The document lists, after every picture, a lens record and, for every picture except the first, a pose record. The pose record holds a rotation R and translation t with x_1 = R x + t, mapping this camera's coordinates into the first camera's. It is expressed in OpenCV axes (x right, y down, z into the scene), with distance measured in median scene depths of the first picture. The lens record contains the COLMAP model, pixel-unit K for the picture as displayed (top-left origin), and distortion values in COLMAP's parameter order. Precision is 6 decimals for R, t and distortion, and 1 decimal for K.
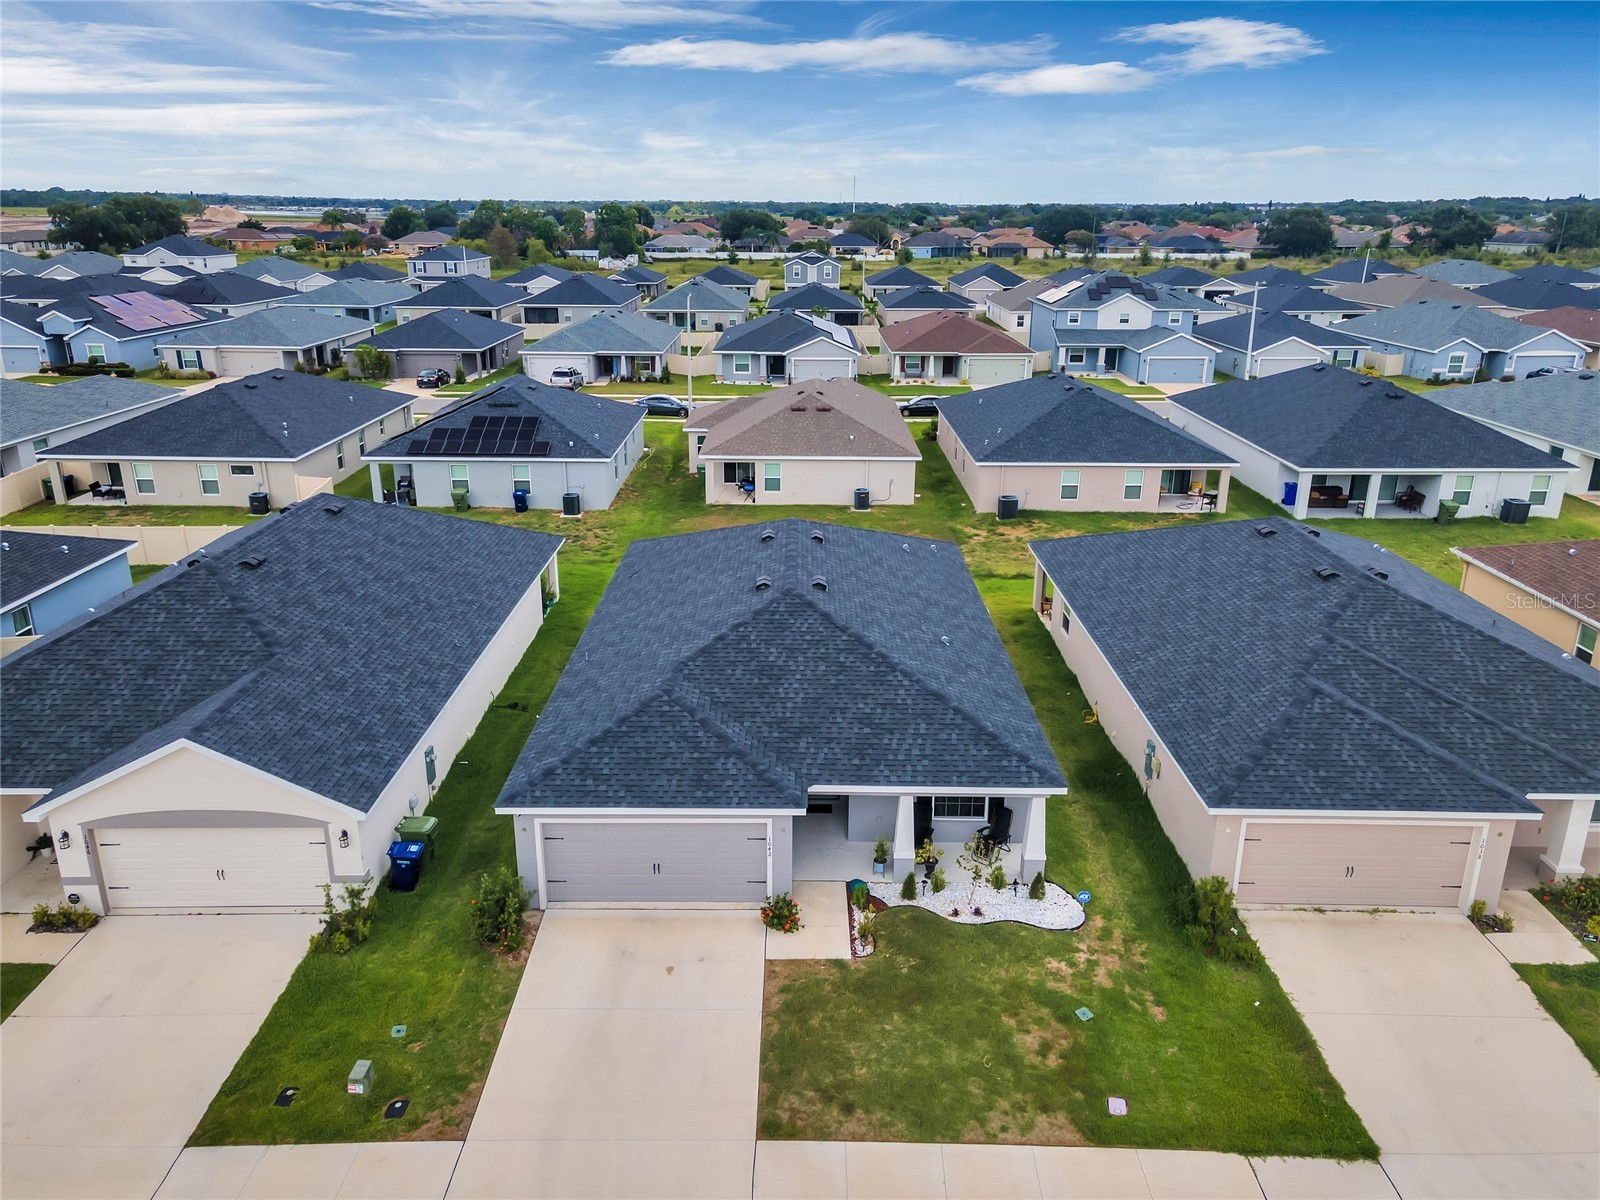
lens RADIAL K [[1146.6, 0, 798.4], [0, 1146.6, 595.7], [0, 0, 1]] dist [0.057488, -0.000124]
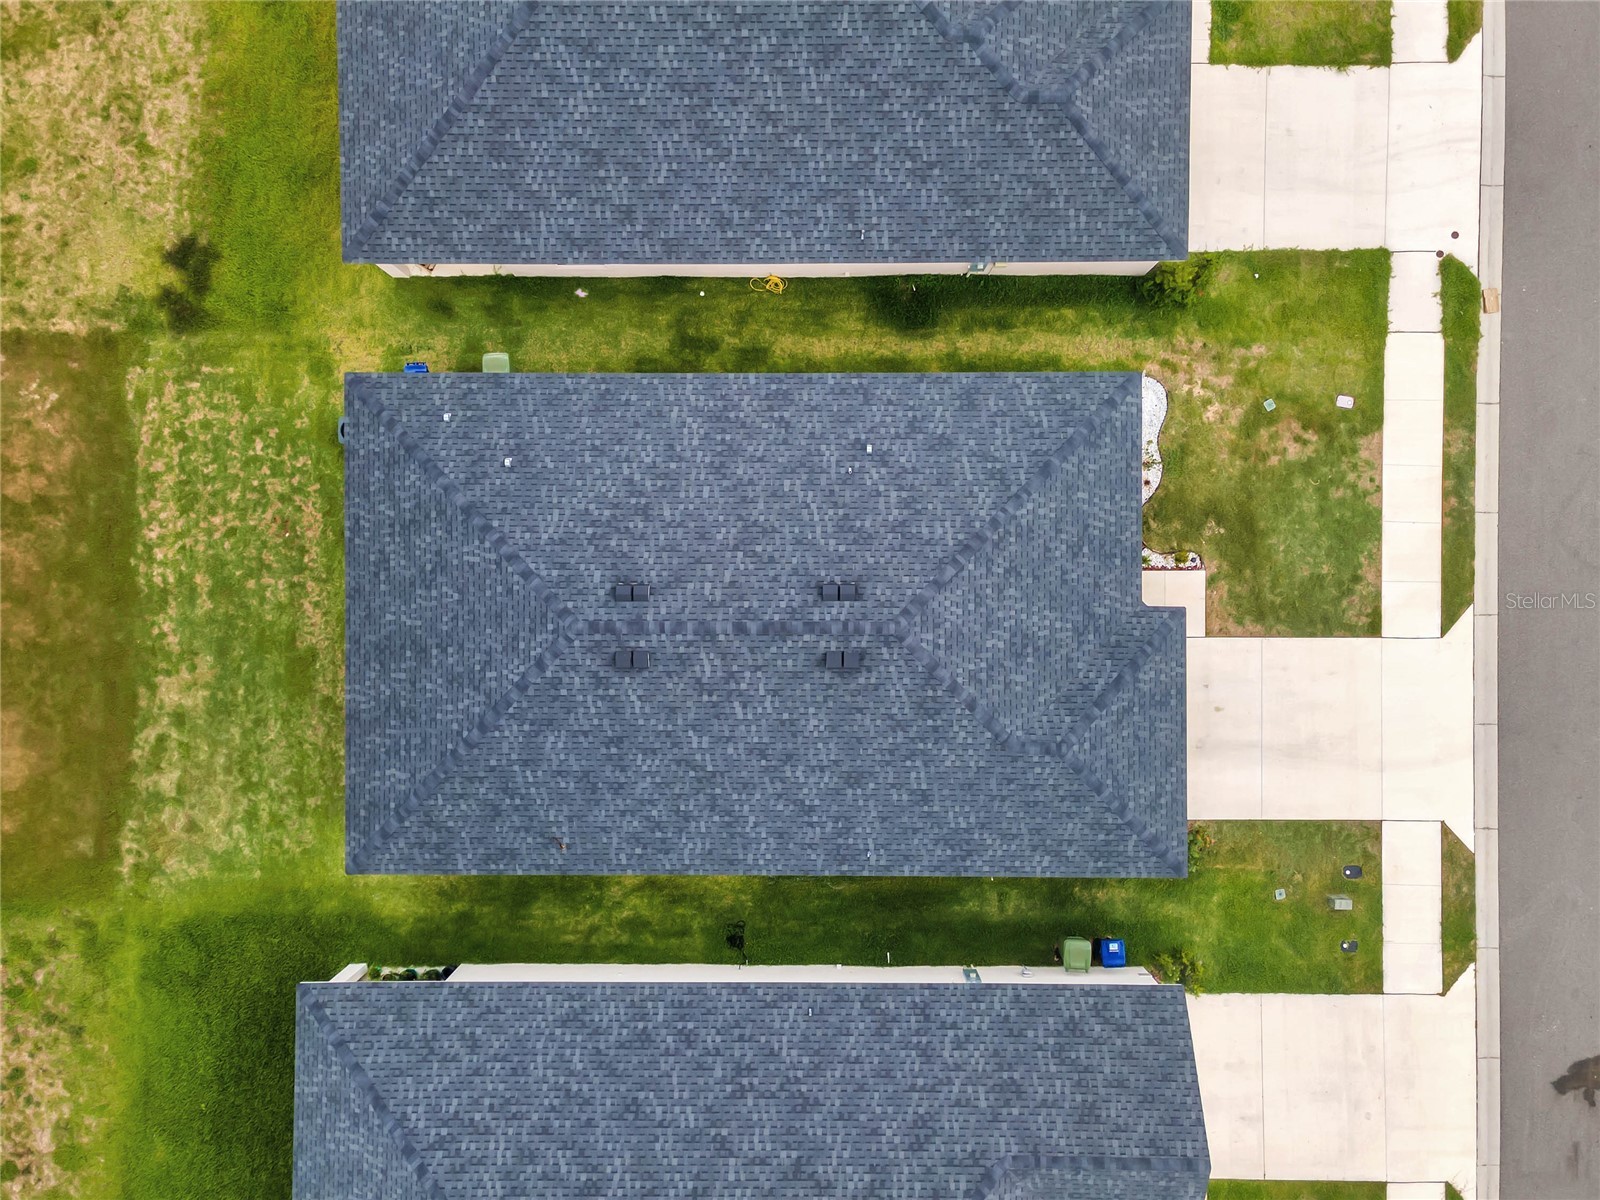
lens RADIAL K [[1146.6, 0, 799.3], [0, 1146.6, 595.3], [0, 0, 1]] dist [0.057488, -0.000124]
pose [[-0.003897, -0.999958, -0.008272, 0.032281], [0.332085, -0.009097, 0.943205, -1.110765], [-0.943241, 0.000929, 0.332107, 1.048559]]
